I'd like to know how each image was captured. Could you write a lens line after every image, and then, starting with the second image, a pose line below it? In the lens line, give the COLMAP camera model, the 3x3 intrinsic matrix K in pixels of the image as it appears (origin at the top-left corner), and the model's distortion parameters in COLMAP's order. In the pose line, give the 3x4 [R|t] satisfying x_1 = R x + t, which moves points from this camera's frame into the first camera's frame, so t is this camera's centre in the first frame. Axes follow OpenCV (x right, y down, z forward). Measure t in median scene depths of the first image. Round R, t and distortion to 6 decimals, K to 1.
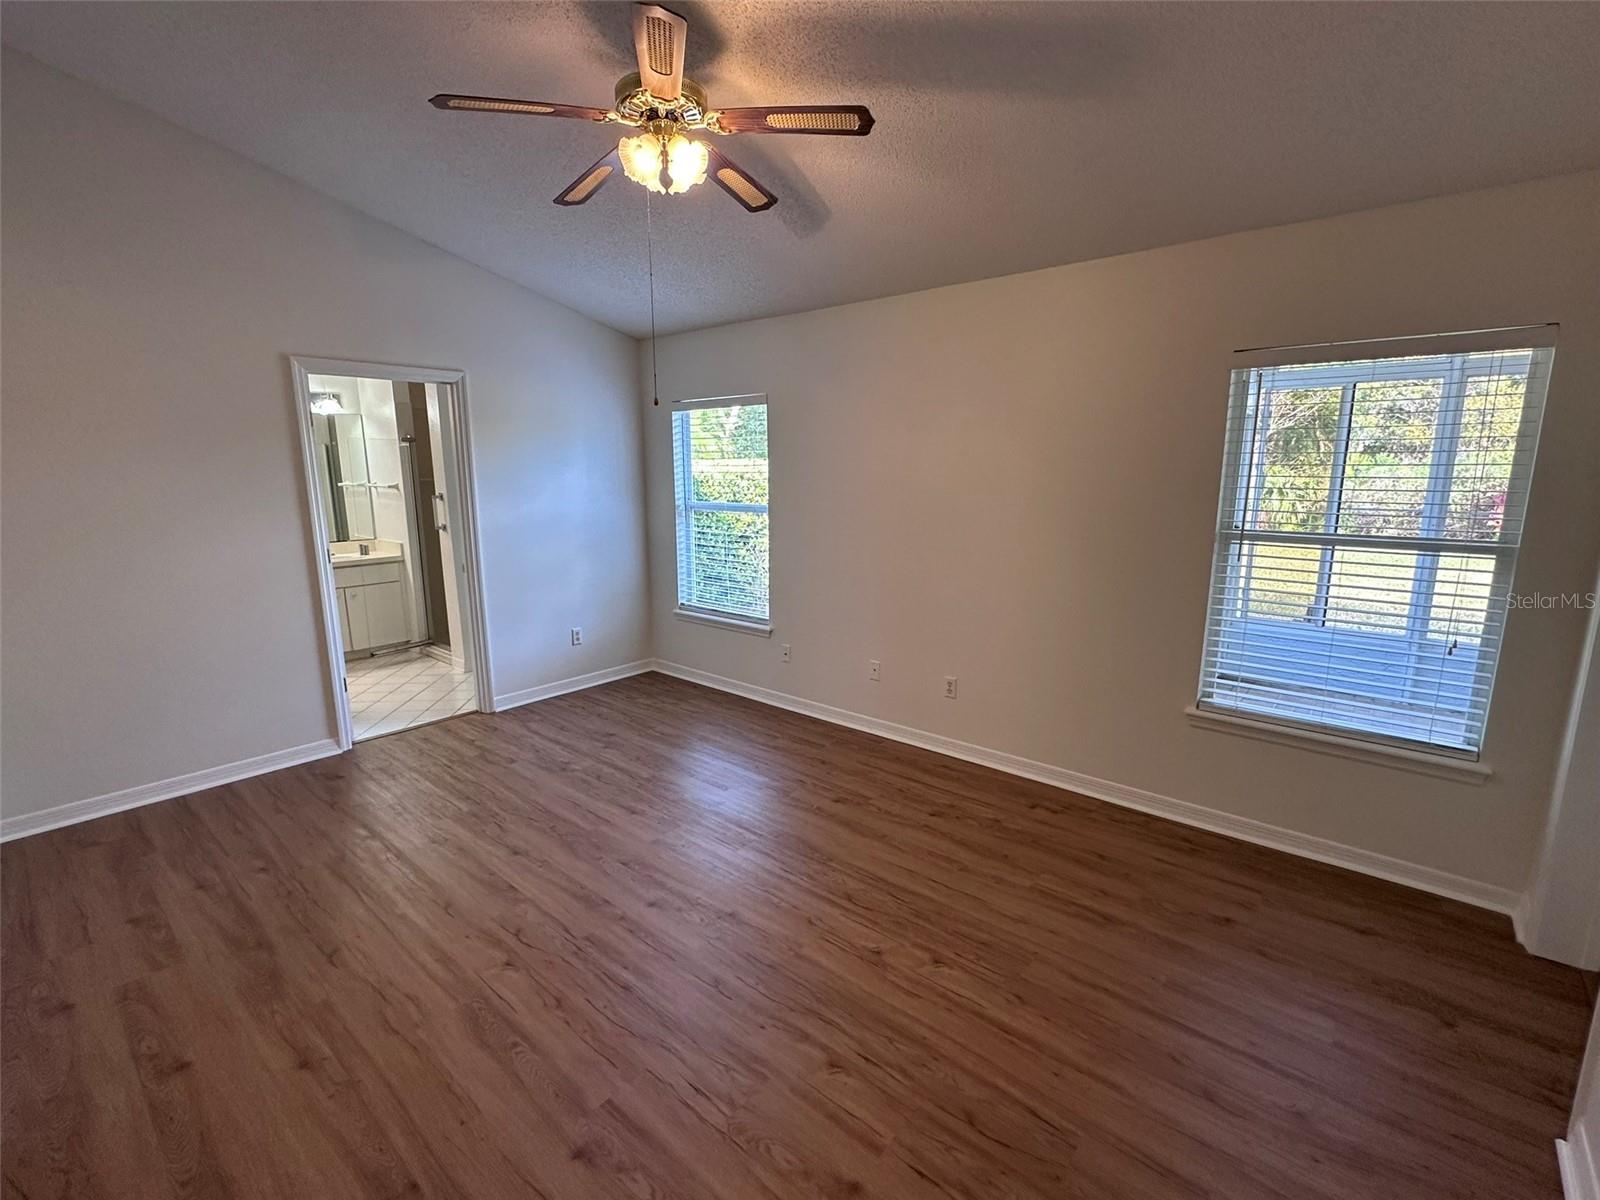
lens RADIAL K [[720.0, 0, 800.0], [0, 720.0, 600.0], [0, 0, 1]] dist [-0.001664, 0.000349]
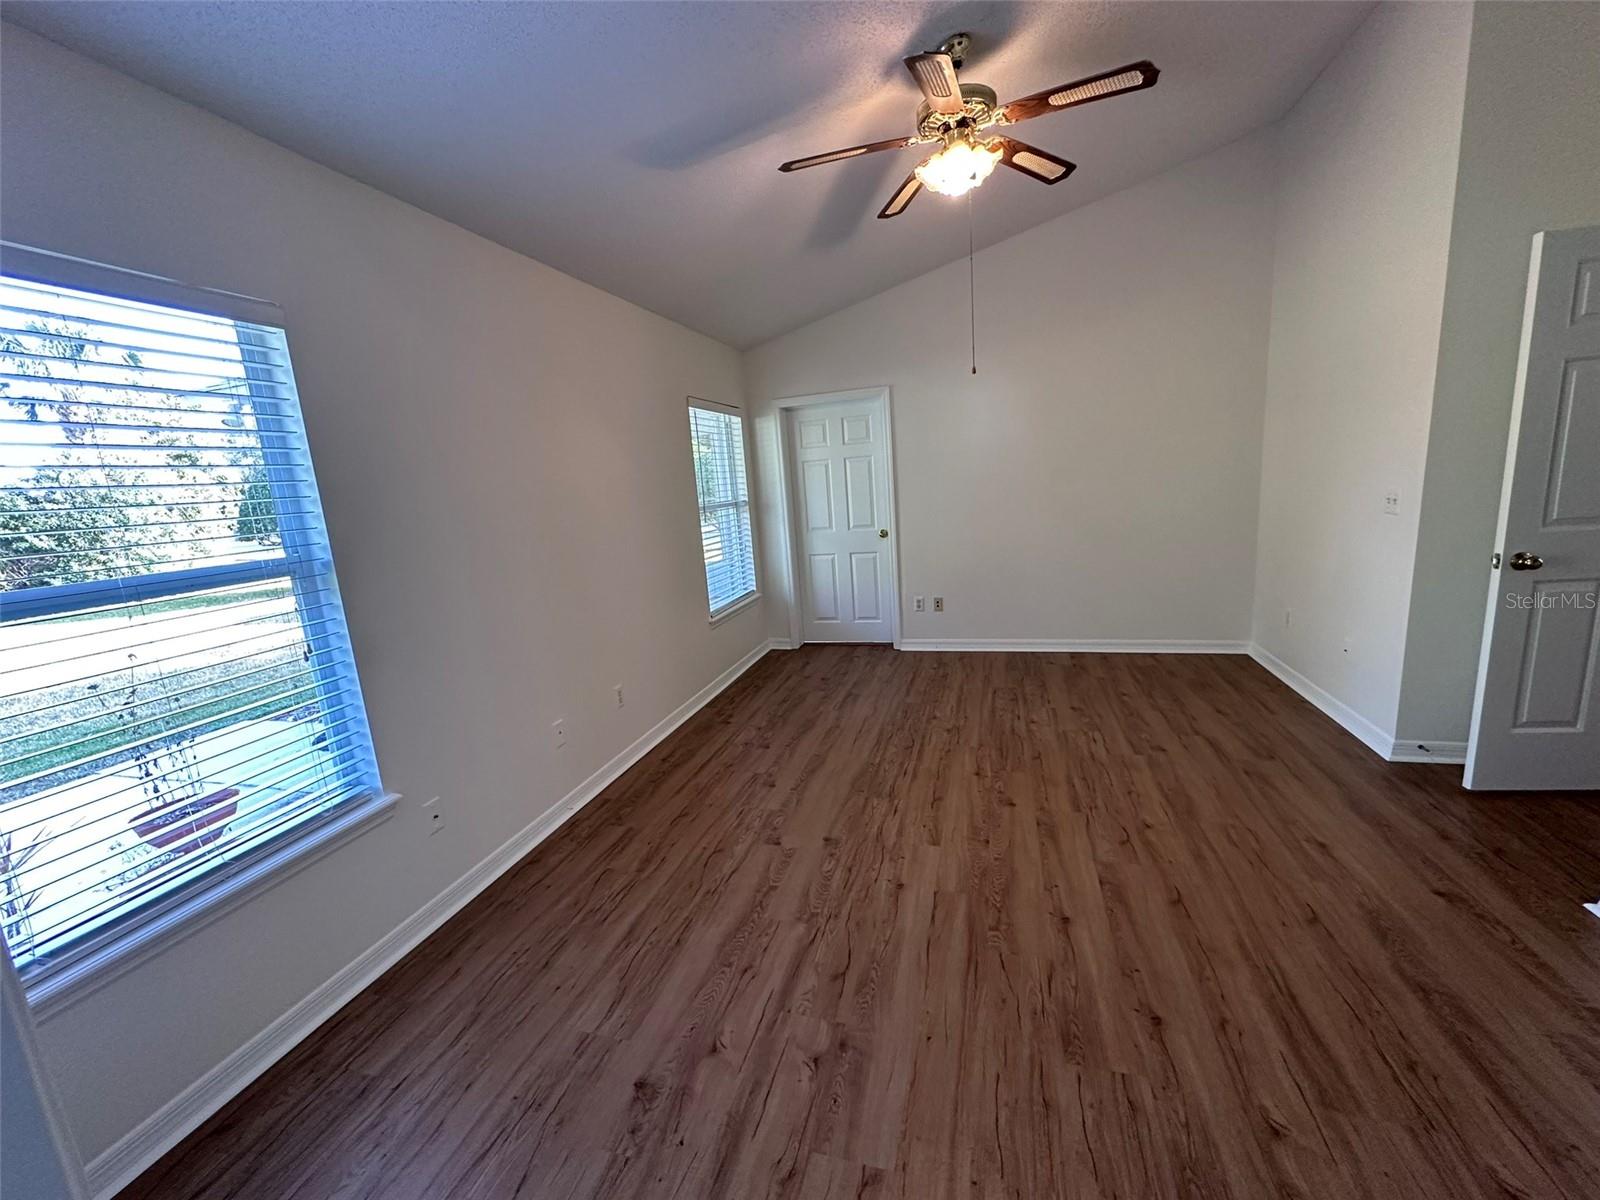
lens RADIAL K [[637.3, 0, 800.0], [0, 637.3, 600.0], [0, 0, 1]] dist [-0.002166, 0.000266]
pose [[-0.405096, -0.135802, 0.904132, -0.862636], [0.243748, 0.937073, 0.249961, -0.206412], [-0.881183, 0.321639, -0.346503, 1.403131]]
